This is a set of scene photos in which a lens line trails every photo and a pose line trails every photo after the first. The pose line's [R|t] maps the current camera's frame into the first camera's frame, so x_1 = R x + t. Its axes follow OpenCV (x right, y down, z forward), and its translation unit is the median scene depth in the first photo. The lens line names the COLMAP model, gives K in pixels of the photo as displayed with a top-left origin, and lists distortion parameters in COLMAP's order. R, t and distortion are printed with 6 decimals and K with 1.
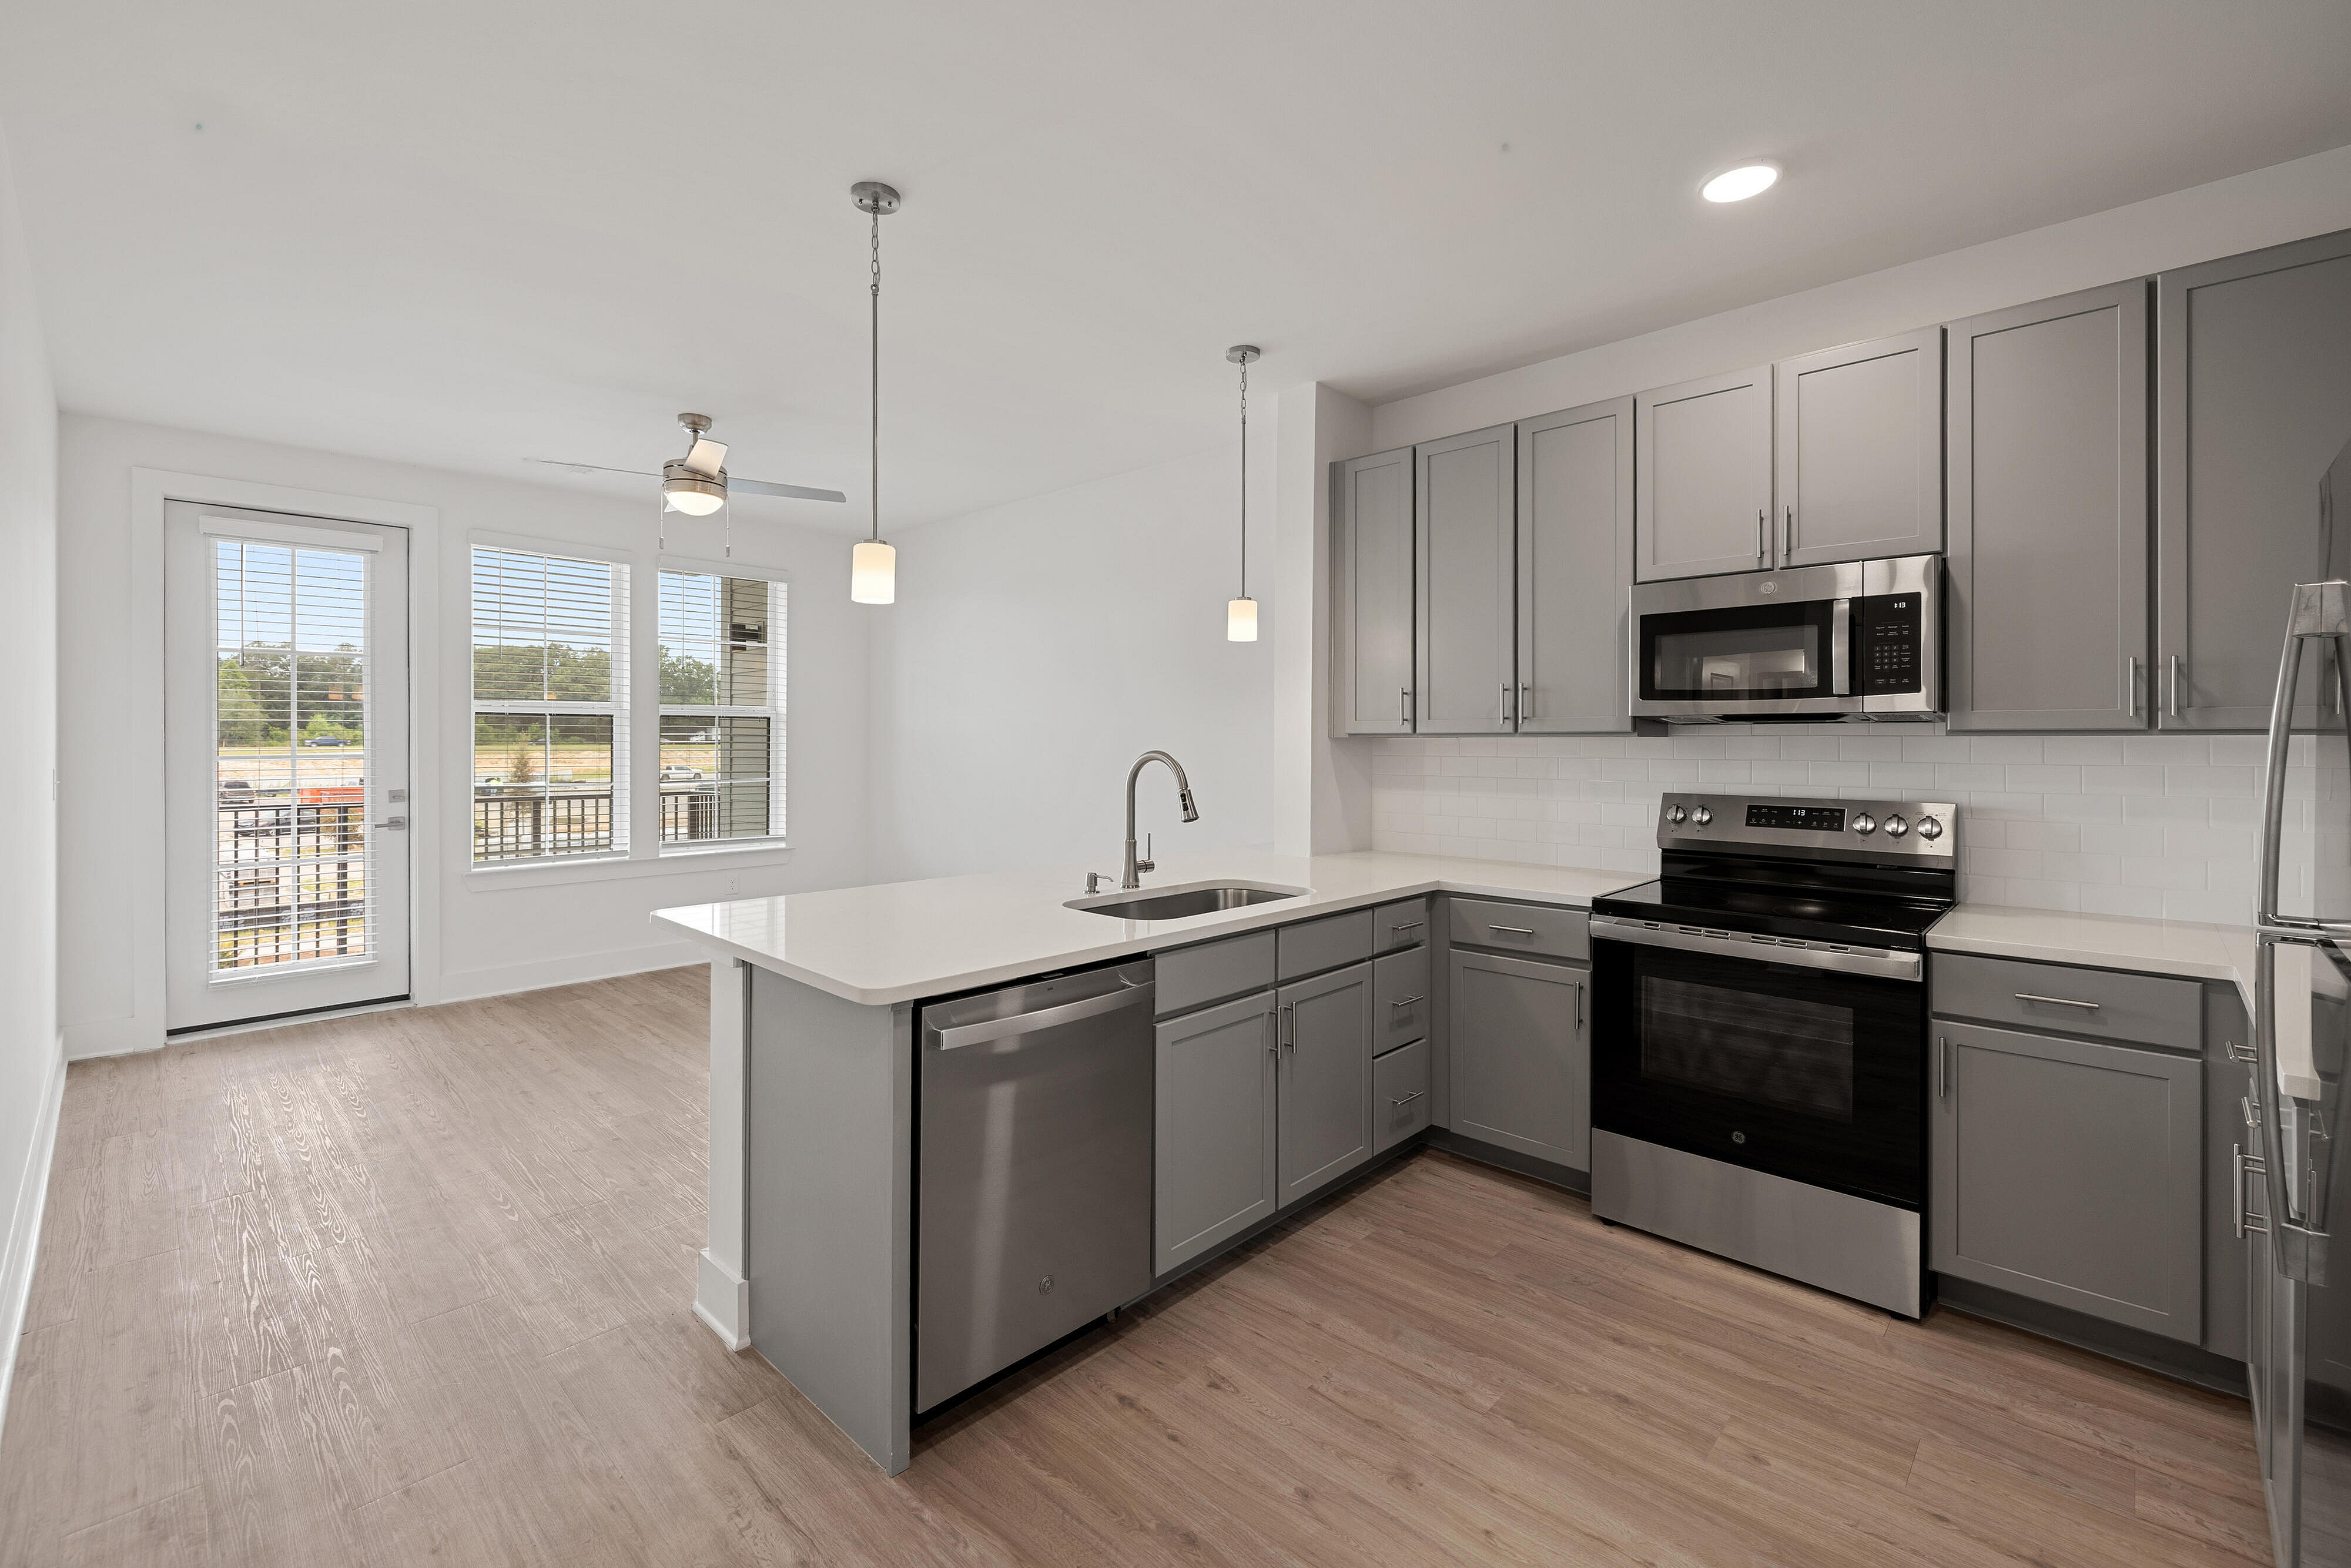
lens RADIAL K [[1015.0, 0, 1173.9], [0, 1015.0, 749.9], [0, 0, 1]] dist [0.001515, 0.000244]
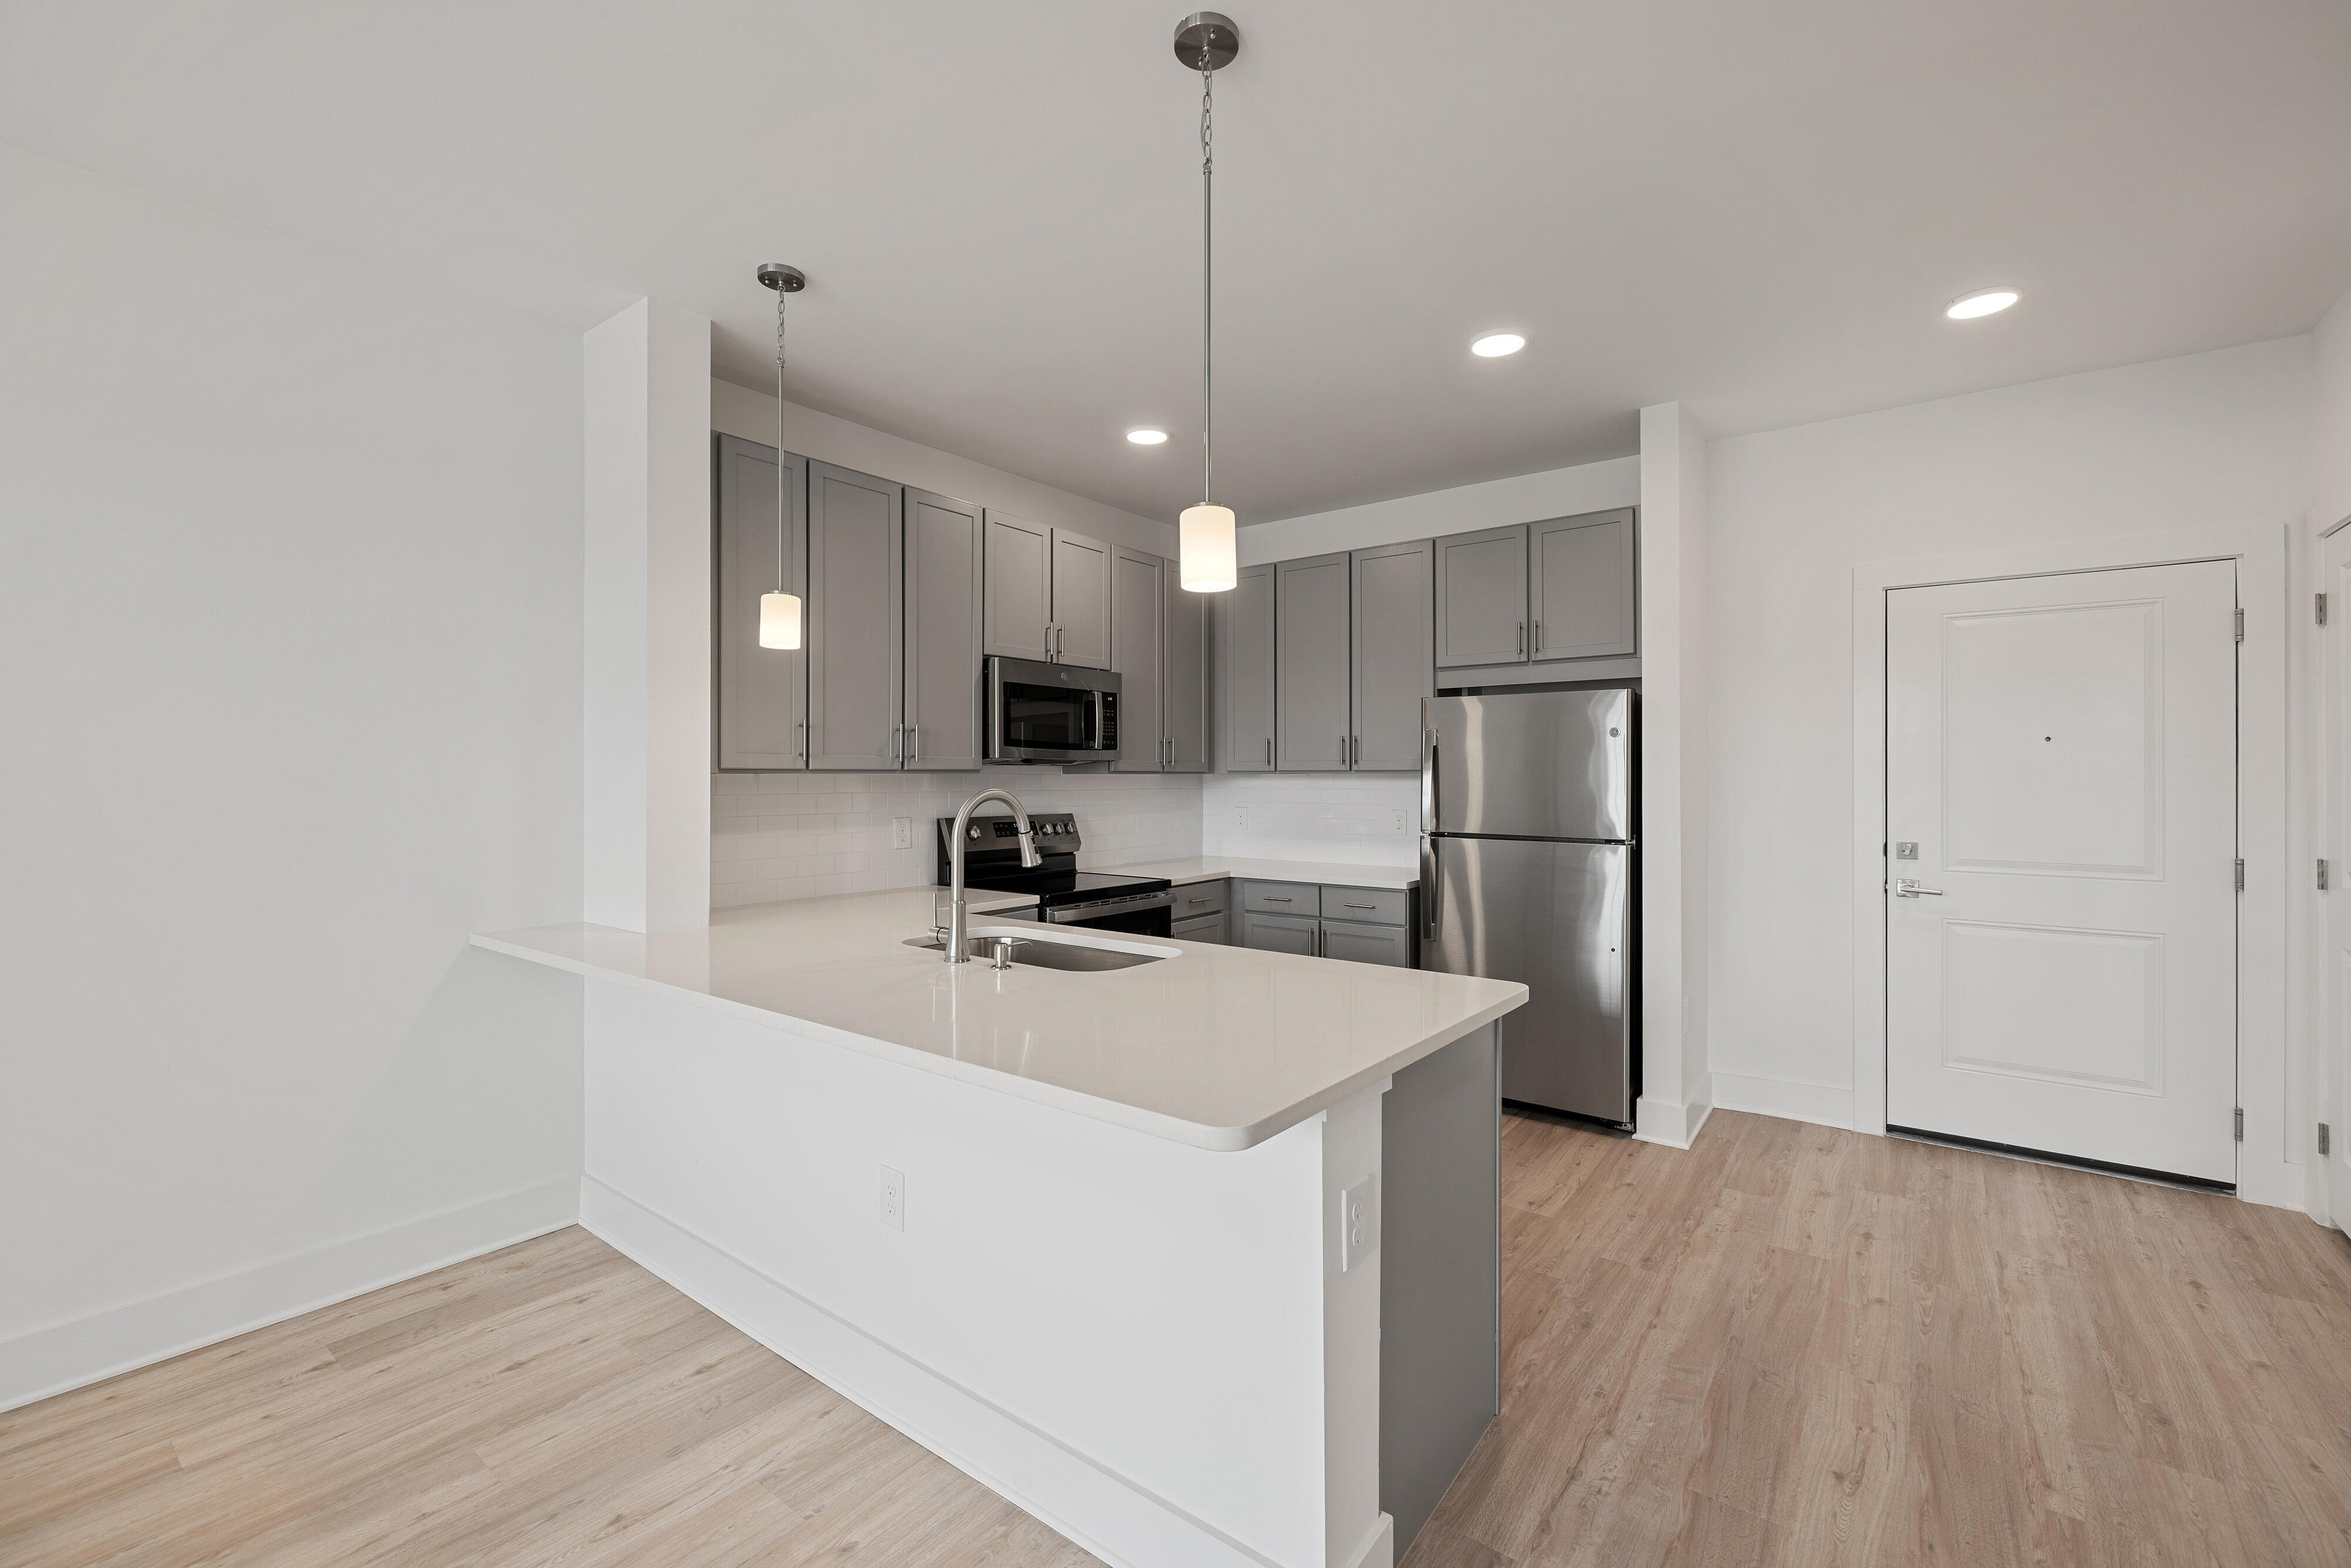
lens RADIAL K [[992.9, 0, 1175.5], [0, 992.9, 784.0], [0, 0, 1]] dist [0.000068, 0.000025]
pose [[-0.118798, -0.007768, 0.992888, -1.069224], [0.009716, 0.999912, 0.008986, -0.011743], [-0.992871, 0.010714, -0.118713, 1.179362]]
